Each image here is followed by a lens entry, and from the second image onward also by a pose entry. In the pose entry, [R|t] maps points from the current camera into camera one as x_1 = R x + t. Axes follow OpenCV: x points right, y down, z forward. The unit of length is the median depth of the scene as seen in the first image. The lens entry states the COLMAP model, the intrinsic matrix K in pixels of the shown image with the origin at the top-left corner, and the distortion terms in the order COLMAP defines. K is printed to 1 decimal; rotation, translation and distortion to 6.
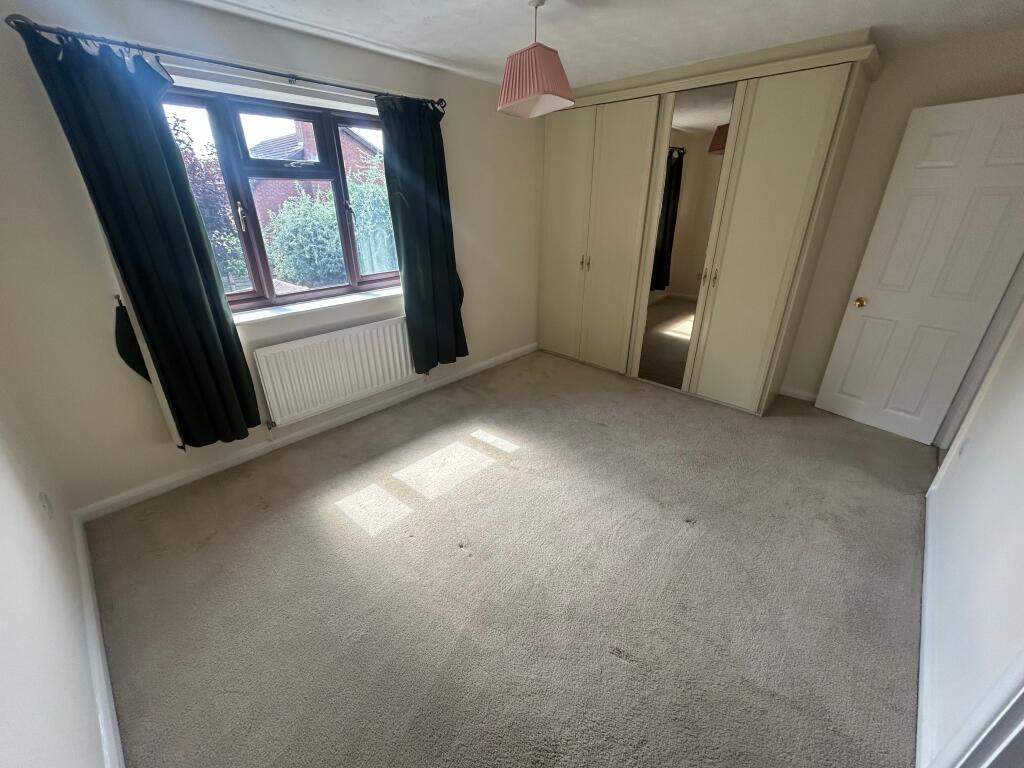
lens RADIAL K [[413.0, 0, 512.3], [0, 413.0, 381.6], [0, 0, 1]] dist [0.003390, 0.000402]
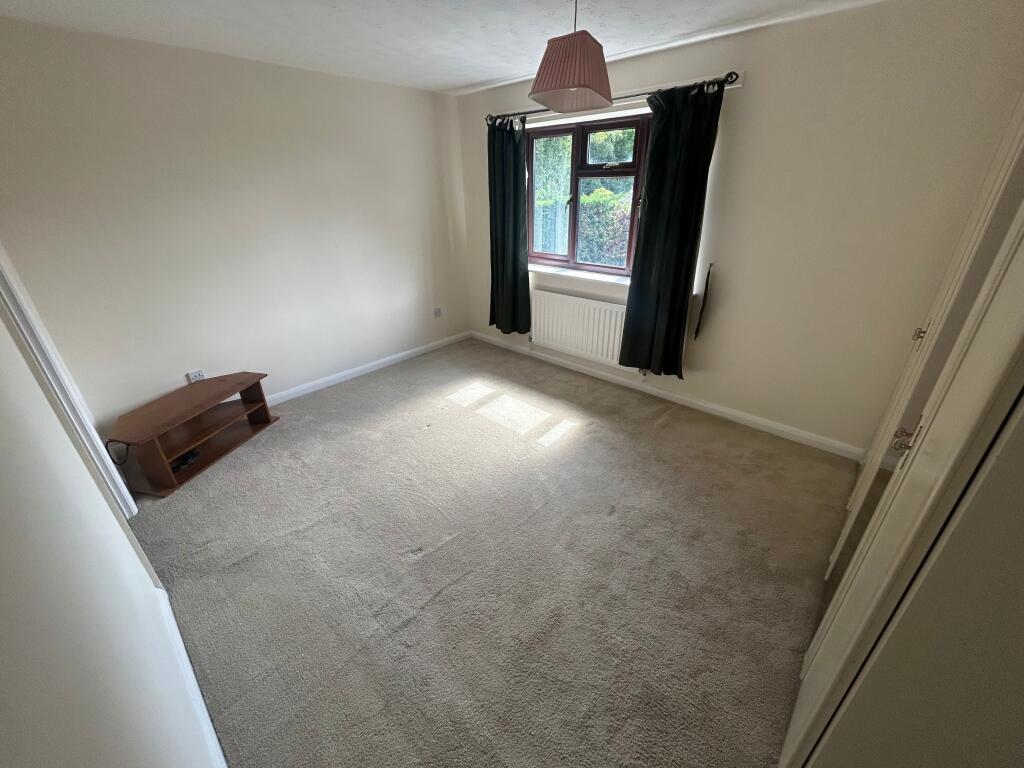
lens RADIAL K [[413.0, 0, 512.8], [0, 413.0, 386.7], [0, 0, 1]] dist [0.003390, 0.000402]
pose [[0.007419, 0.448381, -0.893812, 0.805038], [-0.387126, 0.825425, 0.410862, -0.326463], [0.921997, 0.342969, 0.179703, 0.640707]]
